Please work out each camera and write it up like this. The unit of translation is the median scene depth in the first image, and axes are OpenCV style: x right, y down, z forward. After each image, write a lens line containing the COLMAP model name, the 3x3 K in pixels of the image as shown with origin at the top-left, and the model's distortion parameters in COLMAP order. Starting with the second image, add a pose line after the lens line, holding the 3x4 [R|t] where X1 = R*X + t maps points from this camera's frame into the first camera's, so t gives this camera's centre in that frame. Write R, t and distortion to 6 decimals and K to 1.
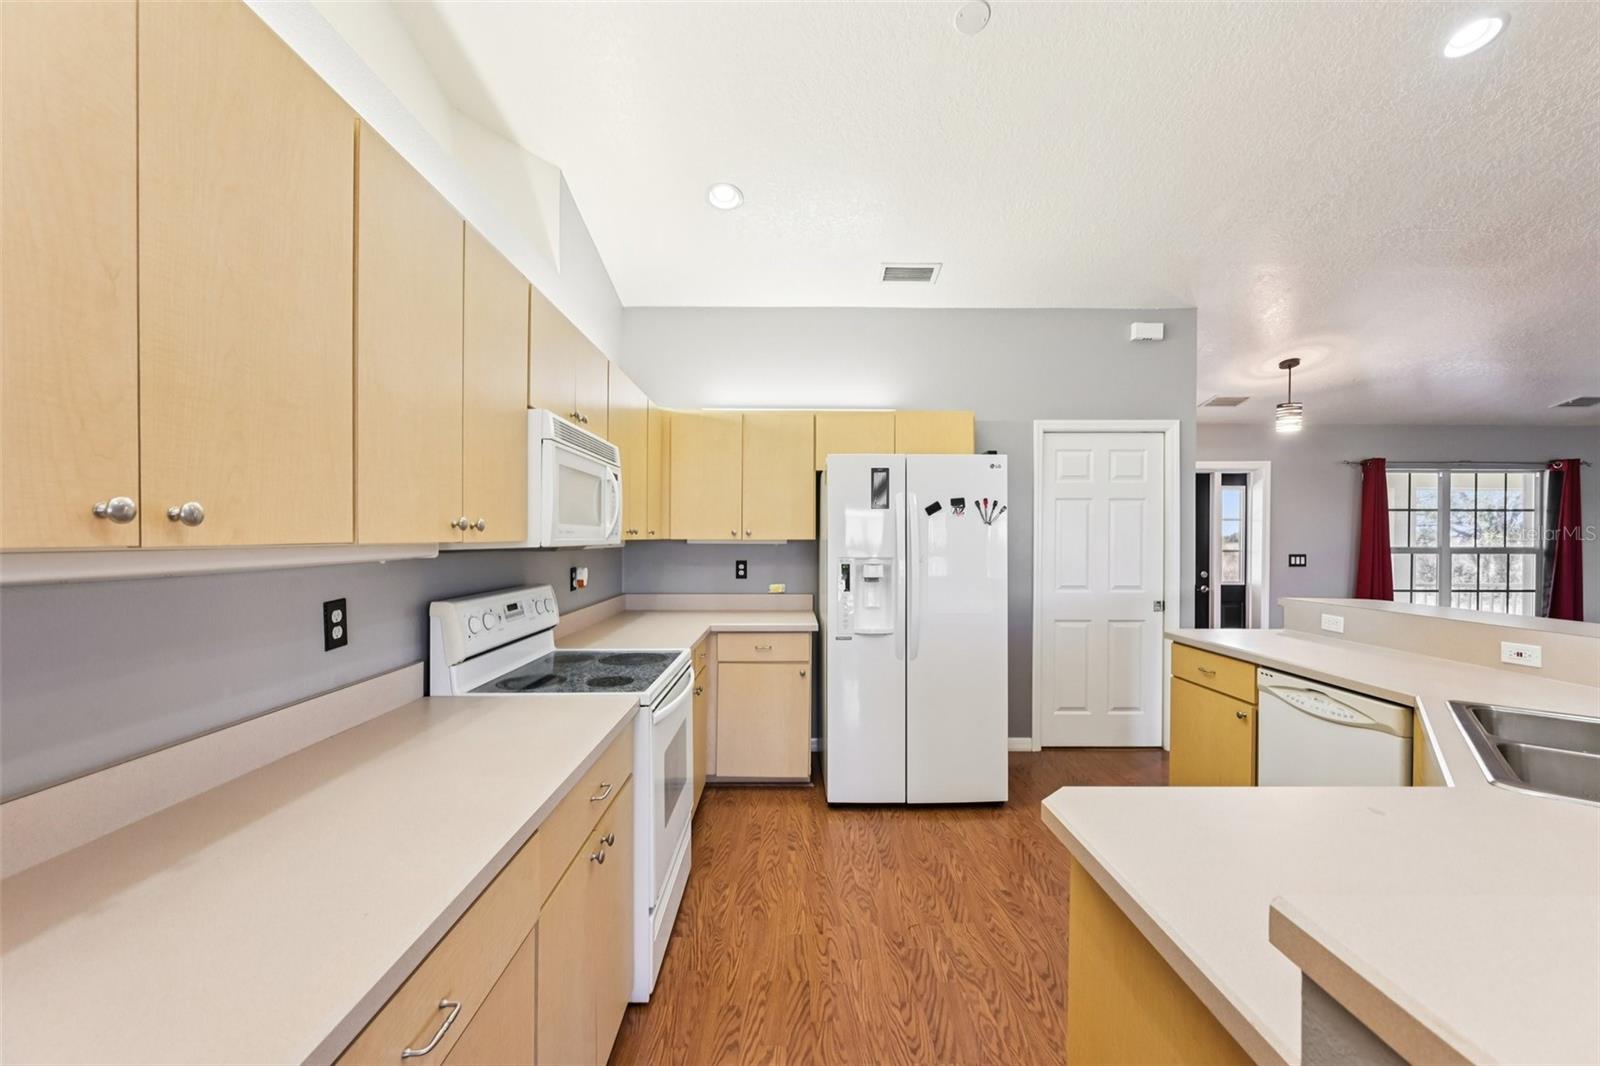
lens RADIAL K [[630.9, 0, 795.0], [0, 630.9, 535.6], [0, 0, 1]] dist [0.001774, 0.000118]
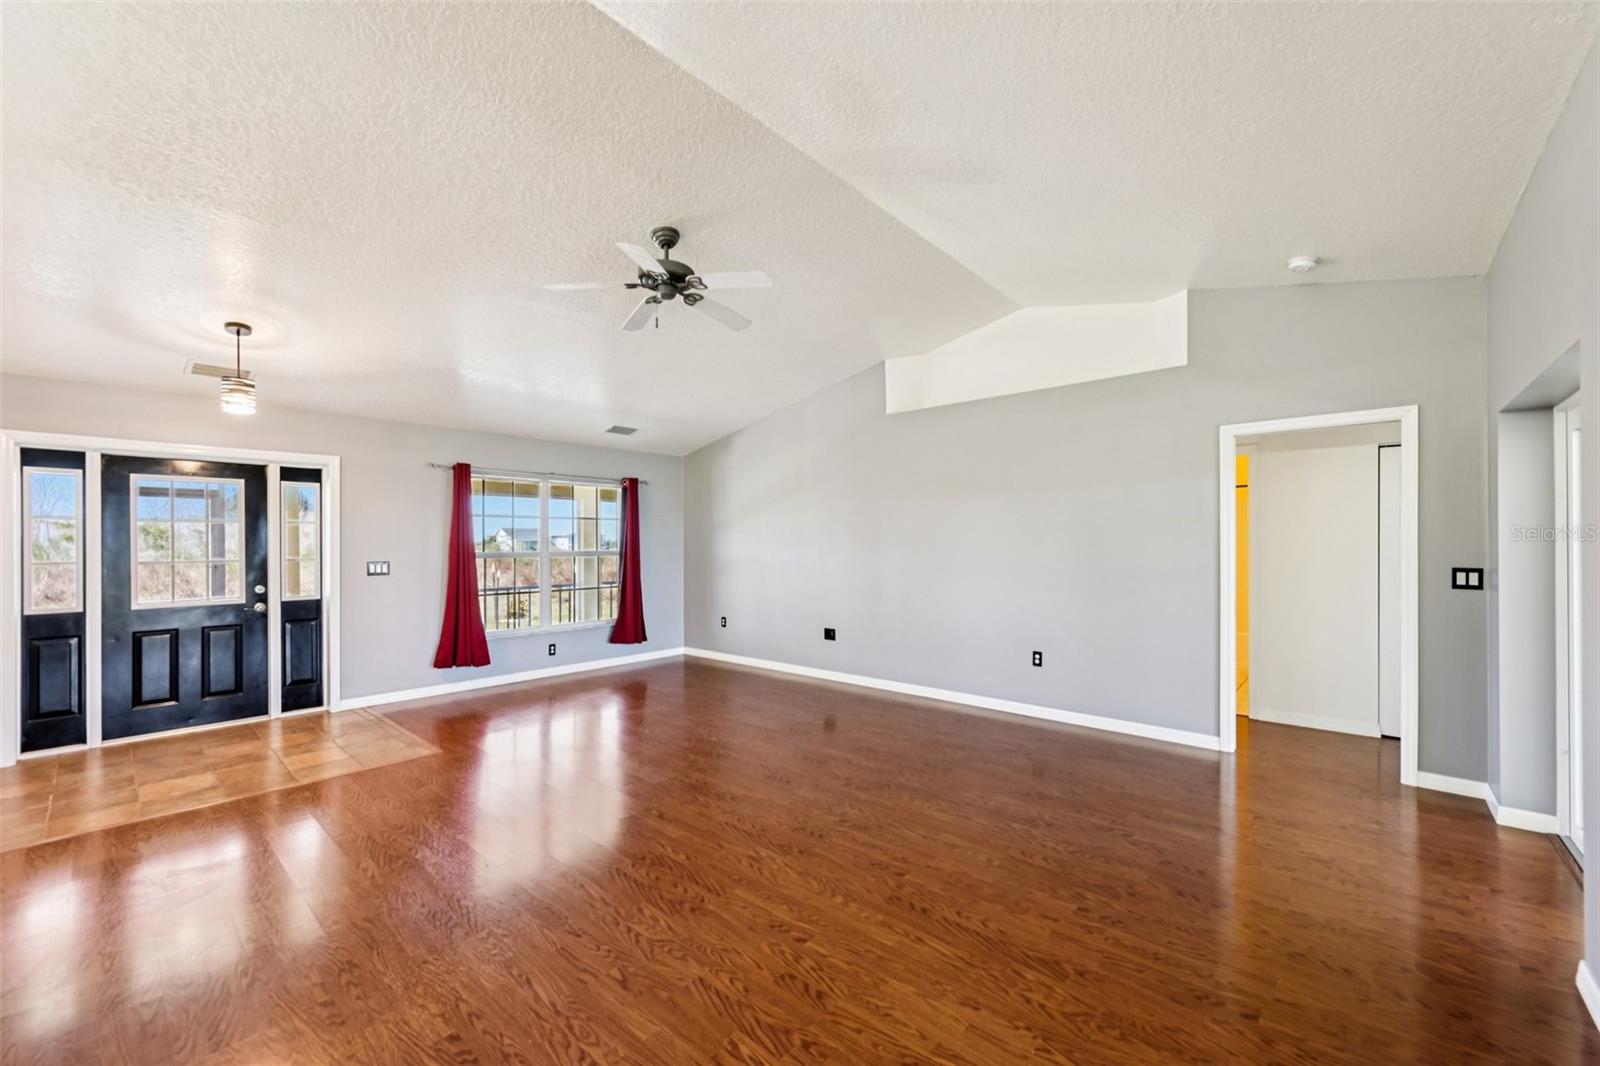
lens RADIAL K [[630.9, 0, 797.0], [0, 630.9, 538.2], [0, 0, 1]] dist [0.001774, 0.000118]
pose [[0.665130, -0.000627, 0.746727, 0.517122], [0.006344, 0.999968, -0.004812, 0.003811], [-0.746700, 0.007938, 0.665113, -0.056697]]
